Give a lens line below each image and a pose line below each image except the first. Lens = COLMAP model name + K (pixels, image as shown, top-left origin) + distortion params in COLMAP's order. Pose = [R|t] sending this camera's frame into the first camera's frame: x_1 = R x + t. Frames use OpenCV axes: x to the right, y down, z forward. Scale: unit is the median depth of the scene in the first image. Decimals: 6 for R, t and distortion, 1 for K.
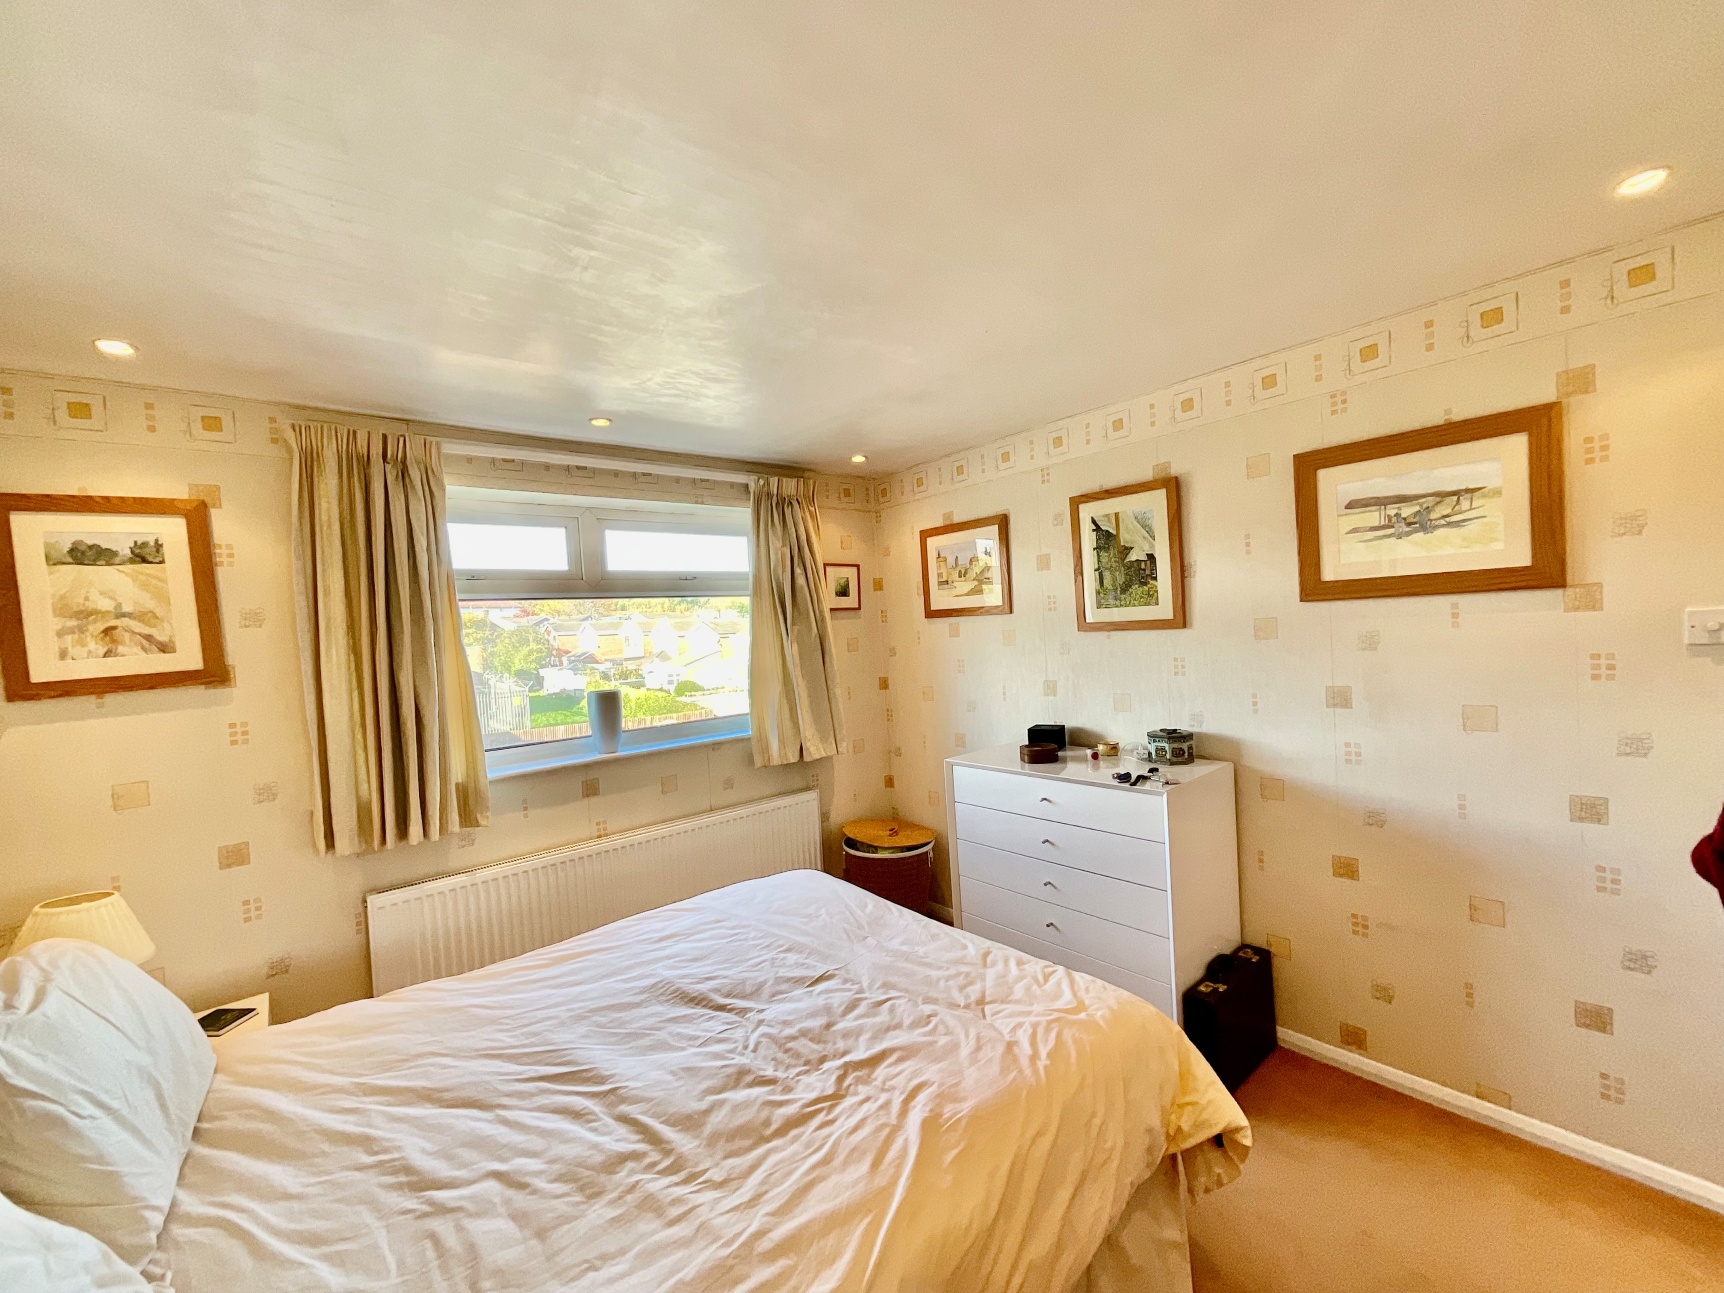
lens RADIAL K [[701.0, 0, 862.0], [0, 701.0, 646.5], [0, 0, 1]] dist [0.000952, 0.000364]
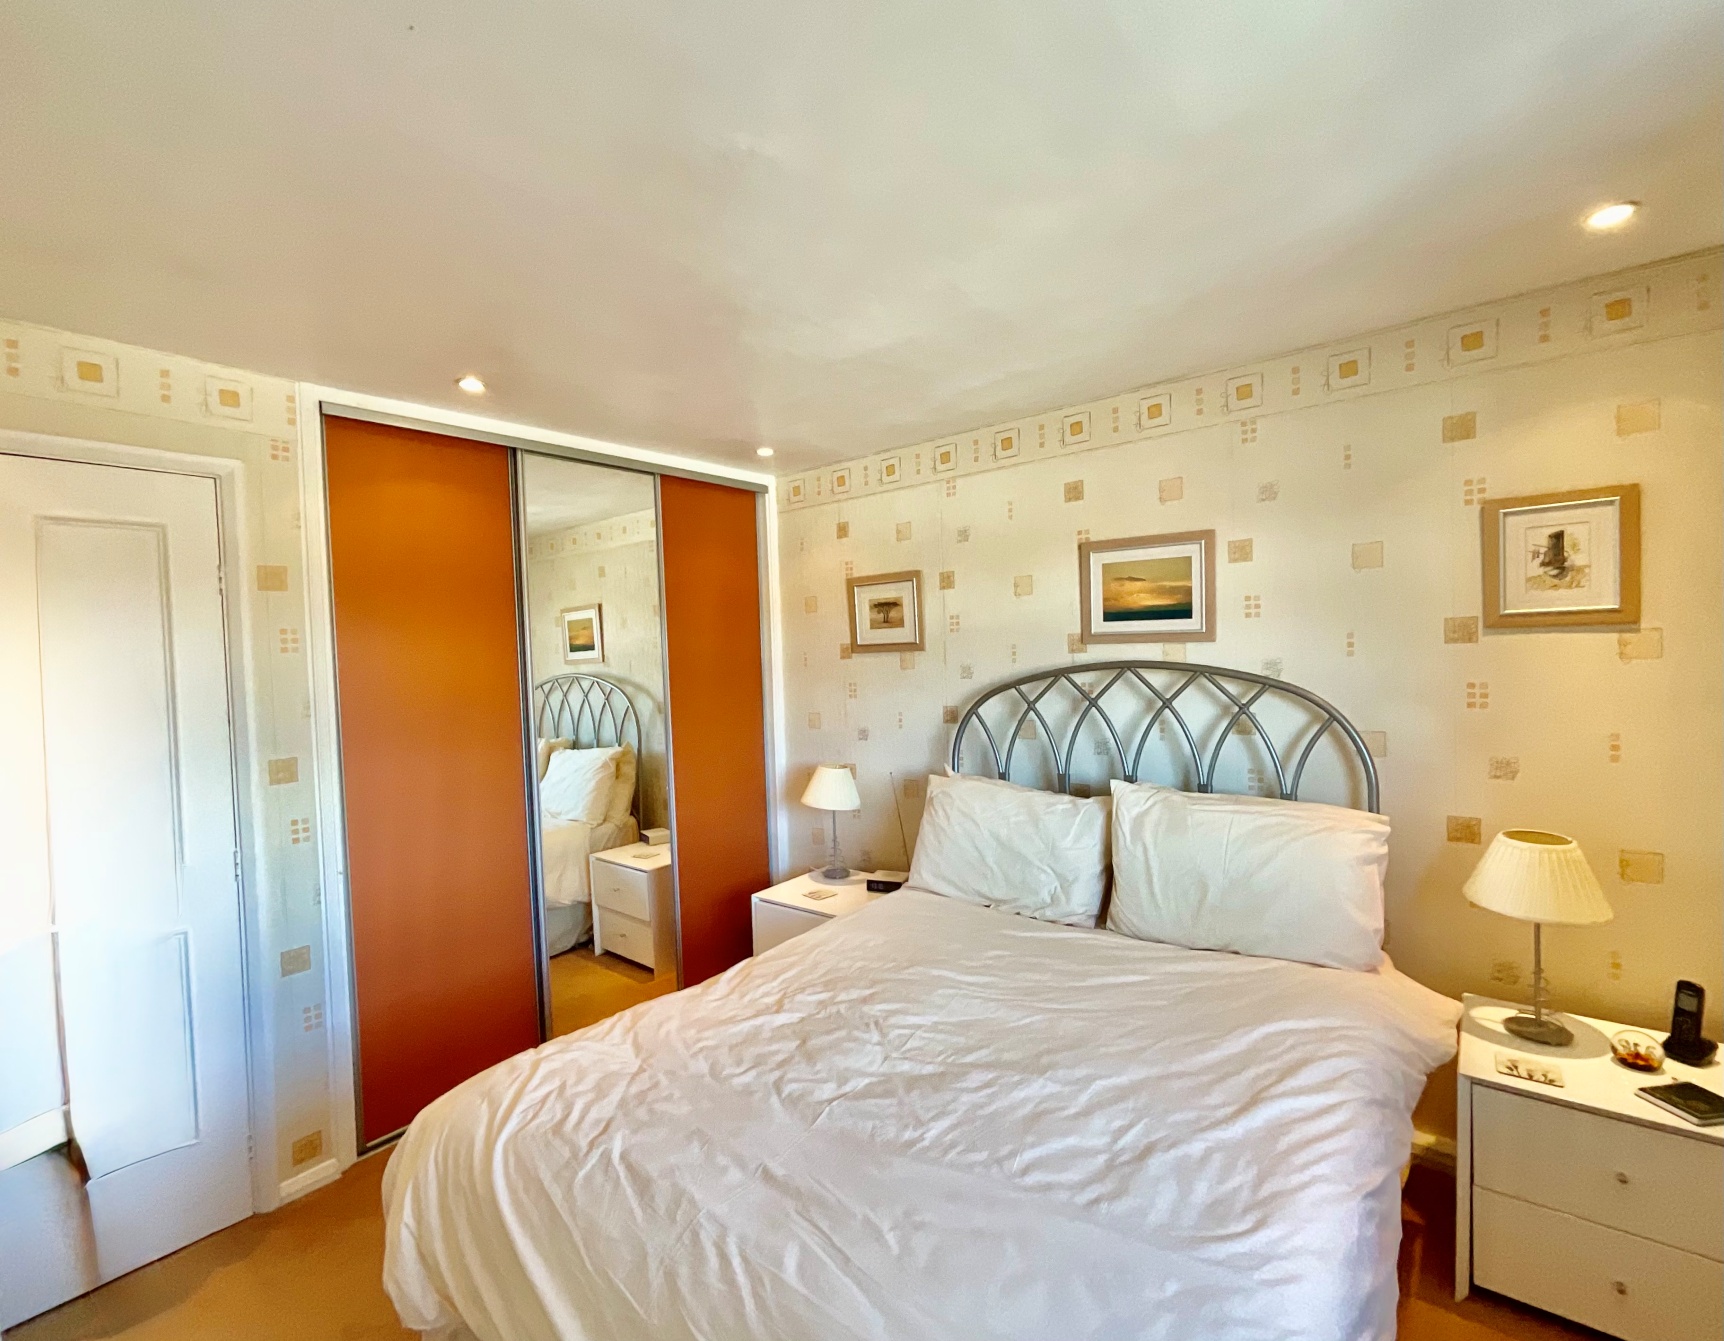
lens RADIAL K [[770.7, 0, 805.0], [0, 770.7, 671.7], [0, 0, 1]] dist [-0.004094, 0.000045]
pose [[-0.986654, 0.098240, -0.129856, 0.027559], [0.092012, 0.994339, 0.053136, -0.023389], [0.134341, 0.040479, -0.990108, 1.399004]]
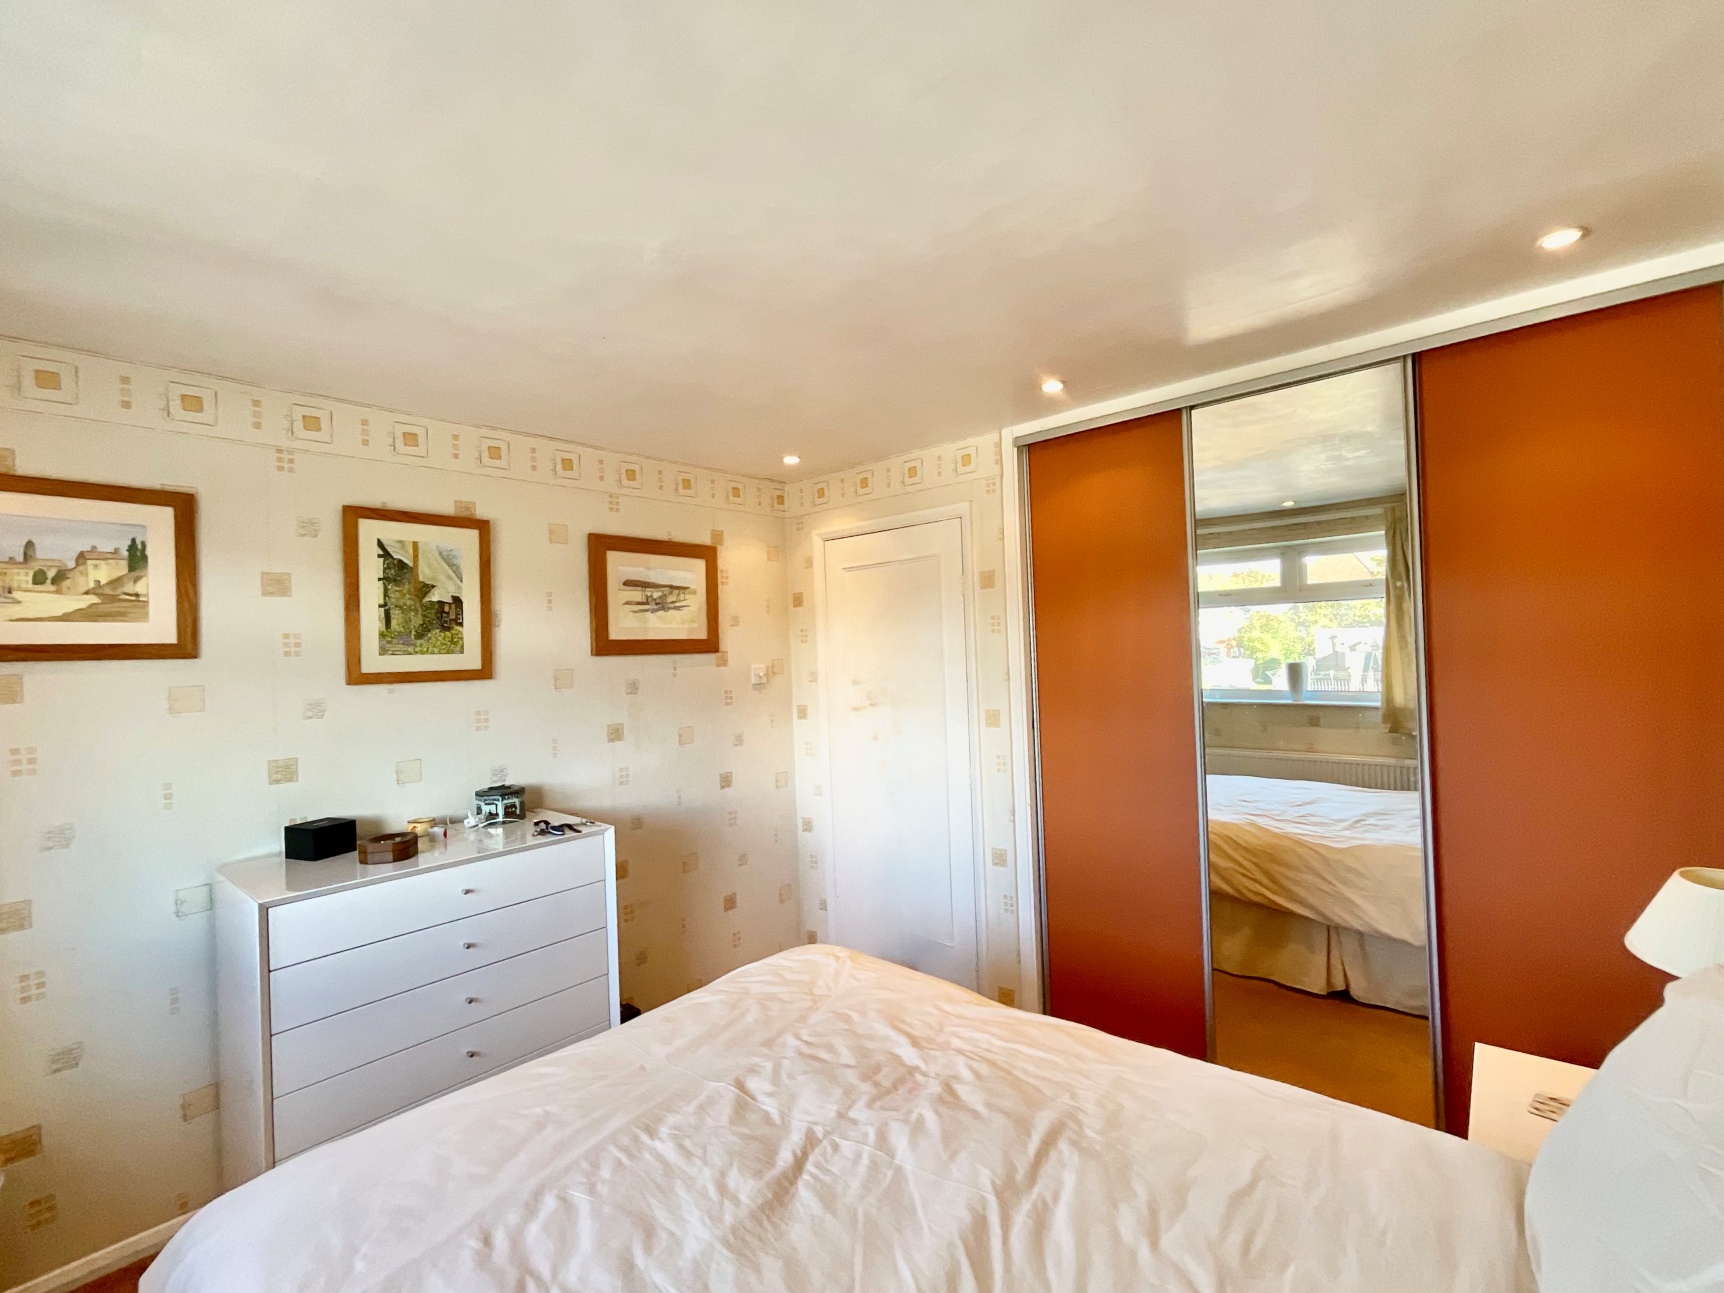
lens RADIAL K [[761.1, 0, 872.2], [0, 761.1, 644.5], [0, 0, 1]] dist [-0.000497, 0.000927]
pose [[-0.146231, 0.073865, 0.986489, -0.741559], [0.071288, 0.995403, -0.063965, 0.035134], [-0.986679, 0.060971, -0.150824, 0.743453]]
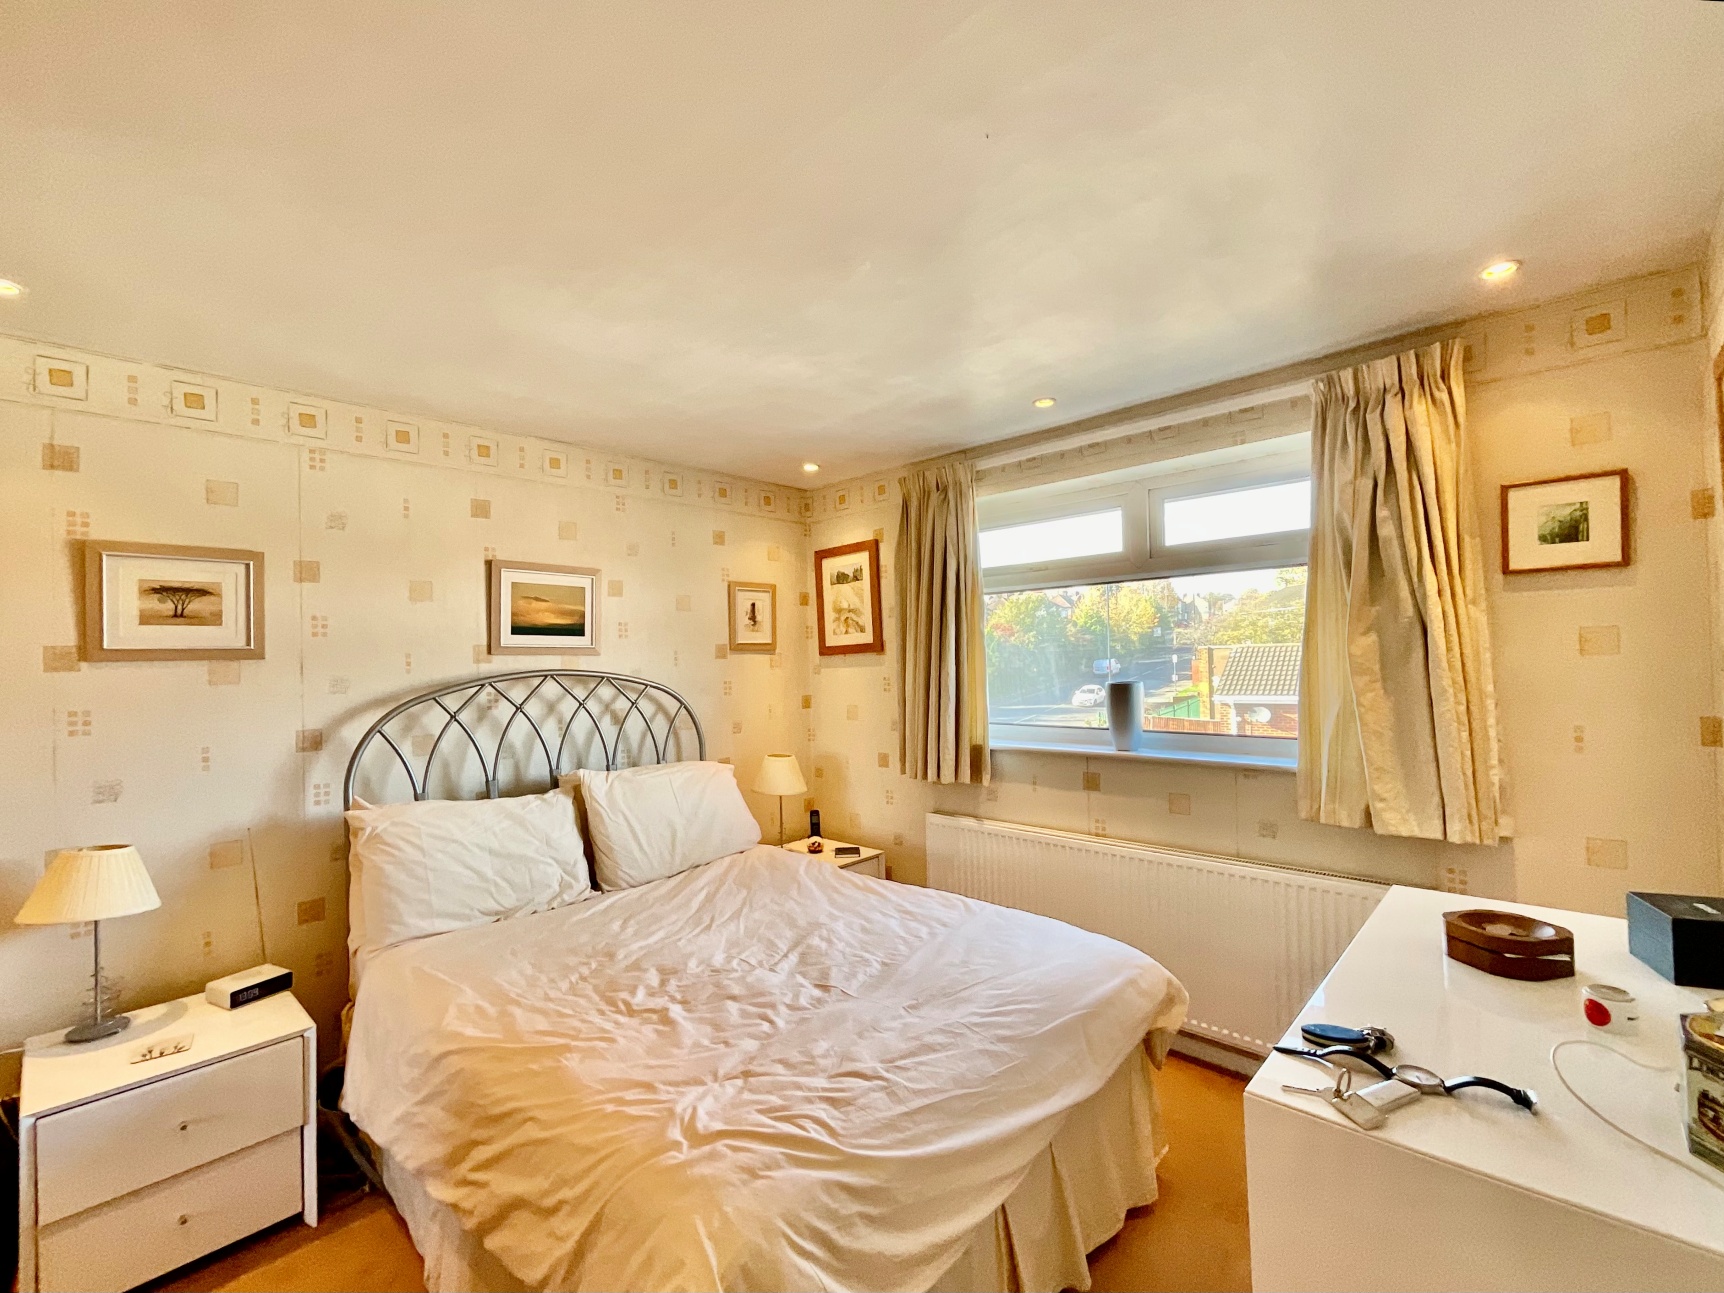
lens RADIAL K [[761.1, 0, 872.2], [0, 761.1, 644.5], [0, 0, 1]] dist [-0.000497, 0.000927]
pose [[0.102798, 0.039133, -0.993932, 0.756752], [-0.003484, 0.999234, 0.038981, -0.030213], [0.994696, -0.000544, 0.102856, 0.746031]]
